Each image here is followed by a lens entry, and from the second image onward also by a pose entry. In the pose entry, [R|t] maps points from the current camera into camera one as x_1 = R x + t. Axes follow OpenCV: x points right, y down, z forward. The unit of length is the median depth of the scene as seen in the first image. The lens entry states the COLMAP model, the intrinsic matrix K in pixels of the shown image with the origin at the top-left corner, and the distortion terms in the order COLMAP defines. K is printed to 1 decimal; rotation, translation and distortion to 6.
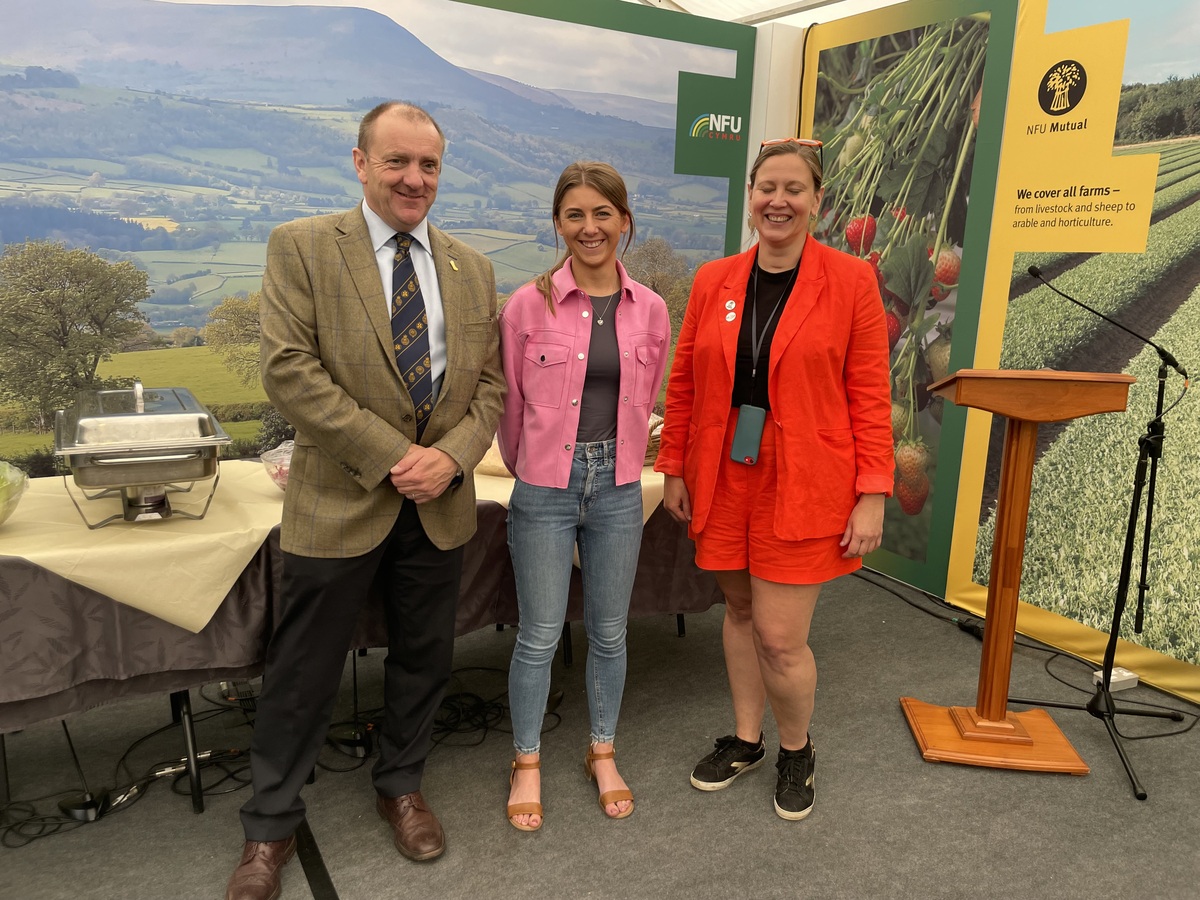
lens RADIAL K [[909.5, 0, 607.9], [0, 909.5, 444.4], [0, 0, 1]] dist [0.090837, -0.119368]
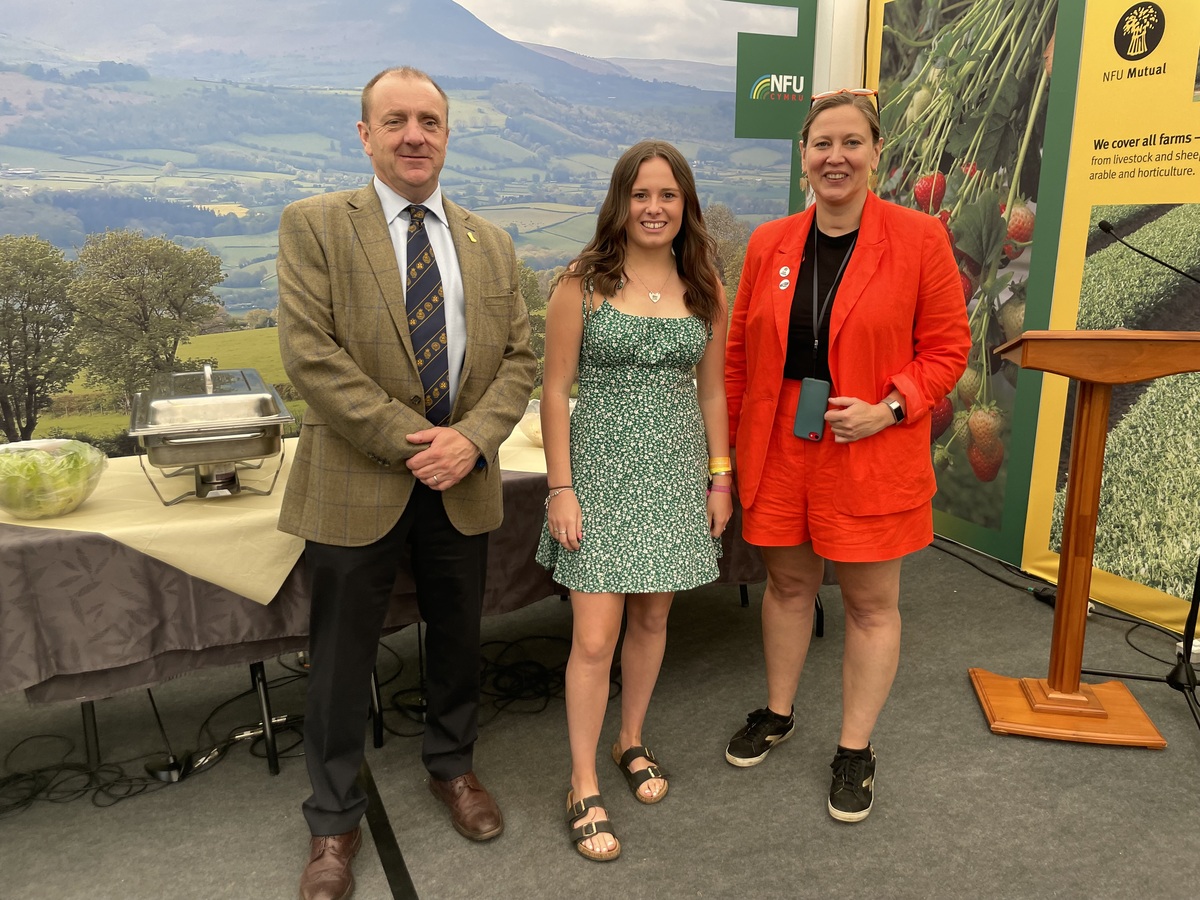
lens RADIAL K [[908.6, 0, 610.8], [0, 908.6, 435.2], [0, 0, 1]] dist [0.092289, -0.121358]
pose [[0.996389, -0.016364, -0.083318, 0.020945], [0.018385, 0.999554, 0.023547, -0.002593], [0.082896, -0.024993, 0.996245, -0.000444]]
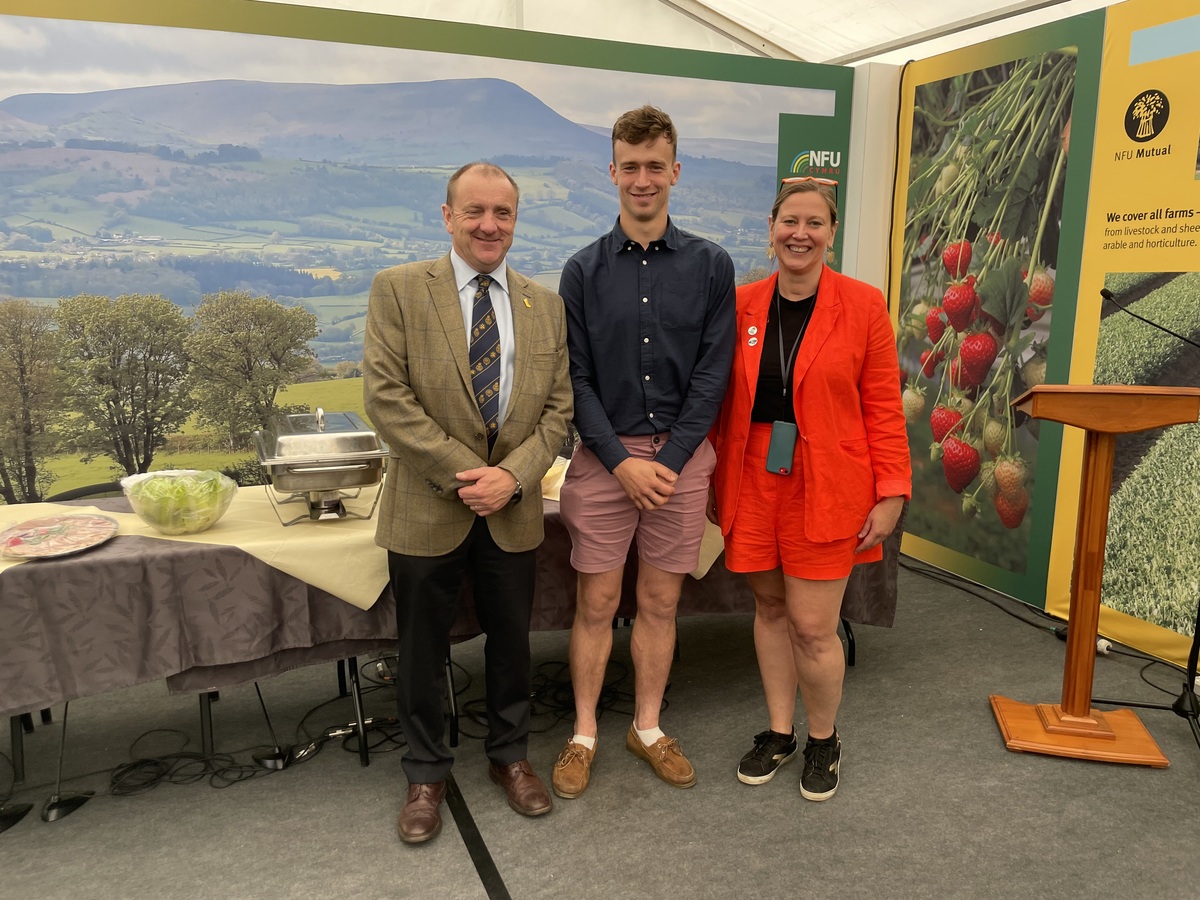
lens RADIAL K [[907.9, 0, 609.0], [0, 907.9, 451.4], [0, 0, 1]] dist [0.099923, -0.130619]
pose [[0.991963, -0.006570, -0.126354, 0.016381], [0.004130, 0.999800, -0.019569, 0.011012], [0.126457, 0.018890, 0.991792, -0.101734]]
